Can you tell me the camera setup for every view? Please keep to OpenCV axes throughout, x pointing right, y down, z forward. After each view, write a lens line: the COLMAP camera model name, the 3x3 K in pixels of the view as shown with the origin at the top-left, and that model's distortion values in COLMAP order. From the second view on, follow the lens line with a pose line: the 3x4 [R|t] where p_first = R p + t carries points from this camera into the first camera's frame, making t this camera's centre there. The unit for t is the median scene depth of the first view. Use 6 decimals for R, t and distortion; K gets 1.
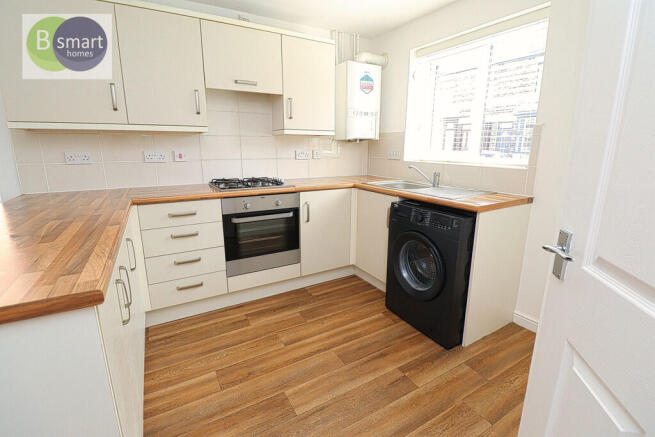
lens RADIAL K [[303.0, 0, 331.4], [0, 303.0, 214.4], [0, 0, 1]] dist [-0.015404, -0.000609]
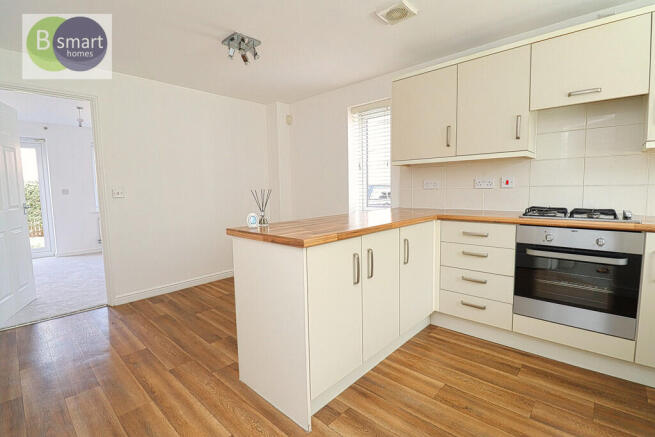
lens RADIAL K [[303.0, 0, 331.4], [0, 303.0, 214.4], [0, 0, 1]] dist [-0.015404, -0.000609]
pose [[0.293252, 0.072462, -0.953285, 0.337159], [-0.190744, 0.981511, 0.015930, 0.009552], [0.936814, 0.177162, 0.301651, 0.177744]]
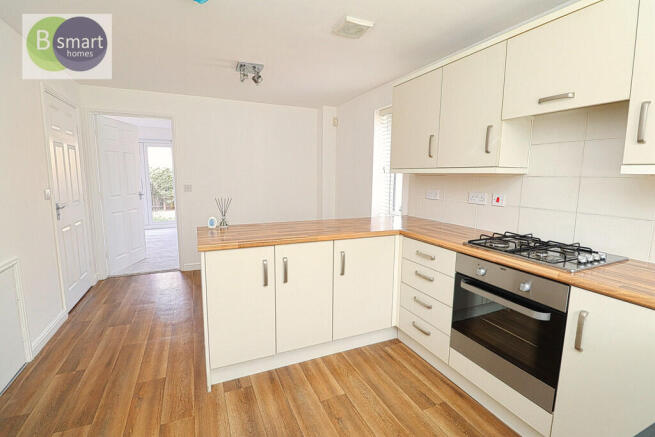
lens RADIAL K [[303.0, 0, 331.4], [0, 303.0, 214.4], [0, 0, 1]] dist [-0.015404, -0.000609]
pose [[-0.105126, 0.121016, -0.987068, 0.470569], [-0.230370, 0.962605, 0.142552, -0.185970], [0.967408, 0.242377, -0.073316, 0.680210]]
